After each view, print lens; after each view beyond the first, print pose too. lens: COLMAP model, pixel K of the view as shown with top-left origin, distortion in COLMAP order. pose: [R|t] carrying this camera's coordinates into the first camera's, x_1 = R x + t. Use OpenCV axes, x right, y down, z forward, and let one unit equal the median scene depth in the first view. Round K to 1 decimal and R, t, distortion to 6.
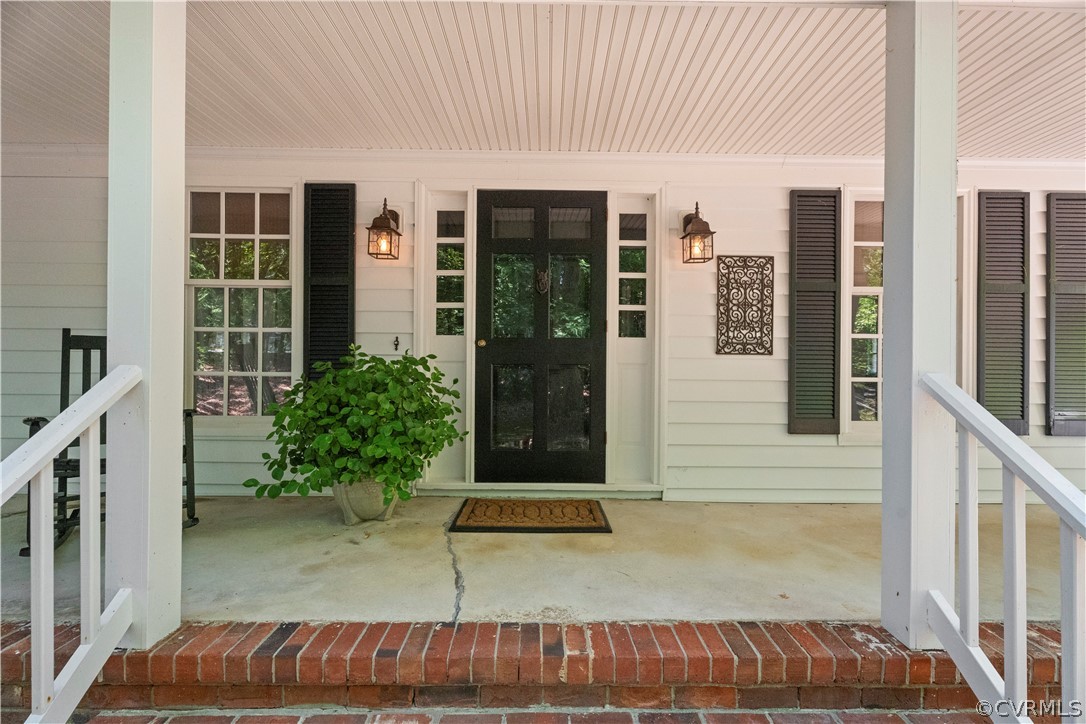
lens RADIAL K [[480.7, 0, 545.9], [0, 480.7, 361.9], [0, 0, 1]] dist [0.004586, -0.000072]
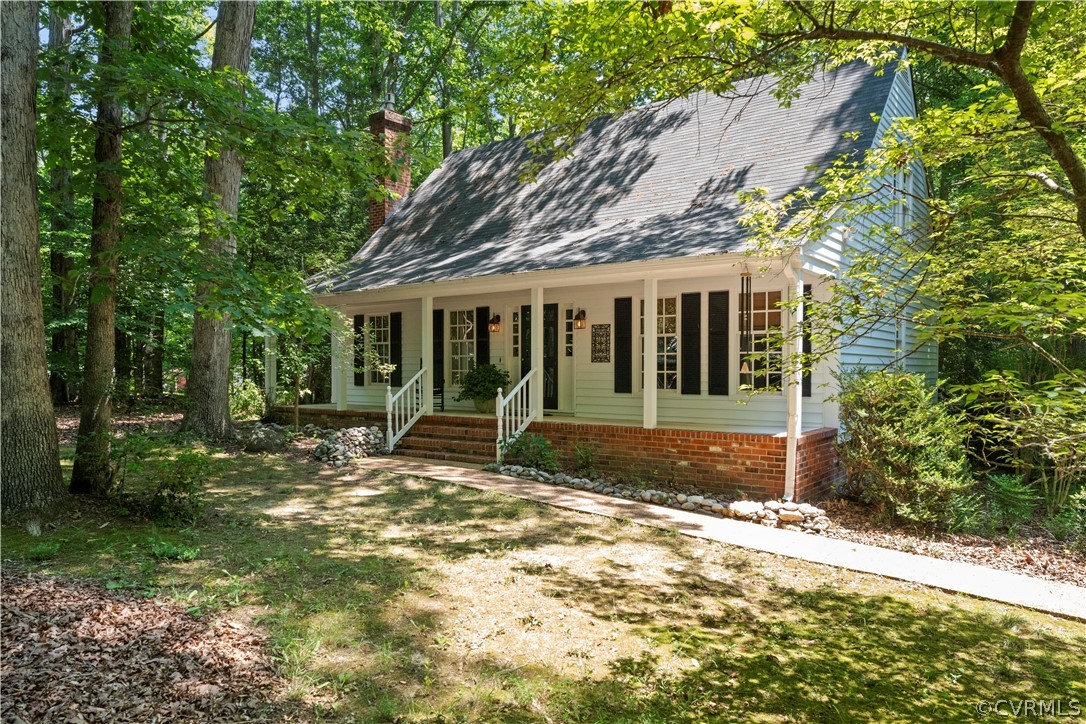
lens RADIAL K [[706.4, 0, 546.1], [0, 706.4, 363.7], [0, 0, 1]] dist [0.004376, 0.000286]
pose [[0.792865, -0.009976, -0.609316, 2.527659], [0.009715, 0.999946, -0.003730, 0.004723], [0.609320, -0.002962, 0.792919, -2.242253]]
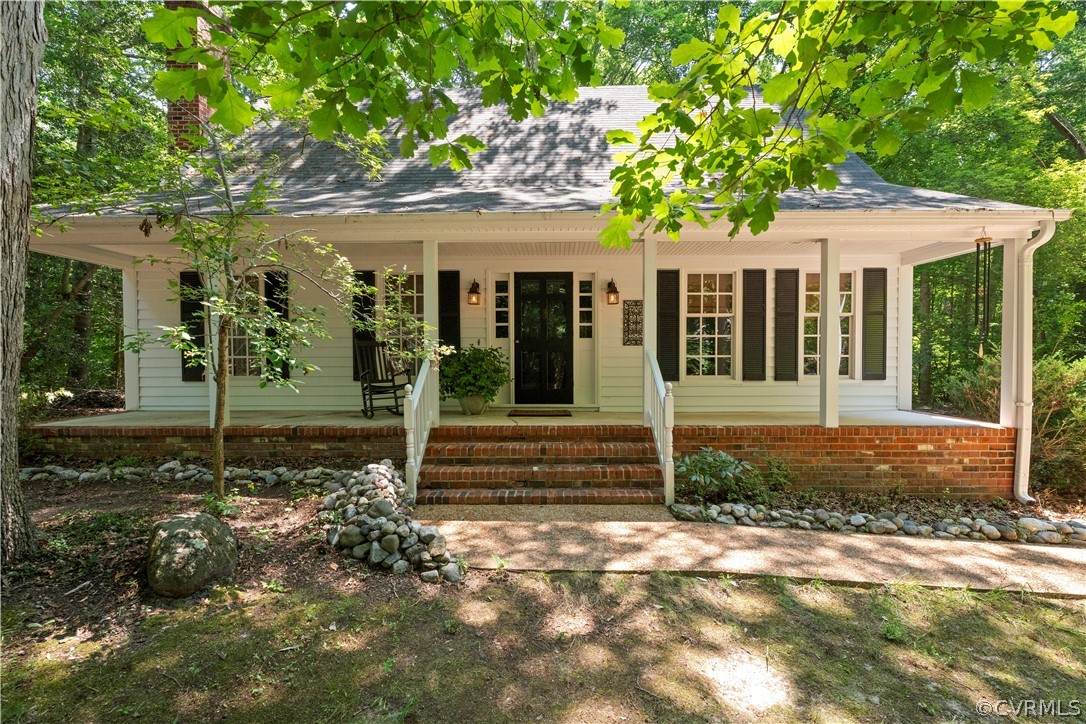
lens RADIAL K [[480.7, 0, 542.0], [0, 480.7, 357.1], [0, 0, 1]] dist [0.004586, -0.000072]
pose [[0.999572, -0.010055, -0.027456, 0.042215], [0.010445, 0.999846, 0.014103, 0.003166], [0.027310, -0.014384, 0.999524, -1.212190]]
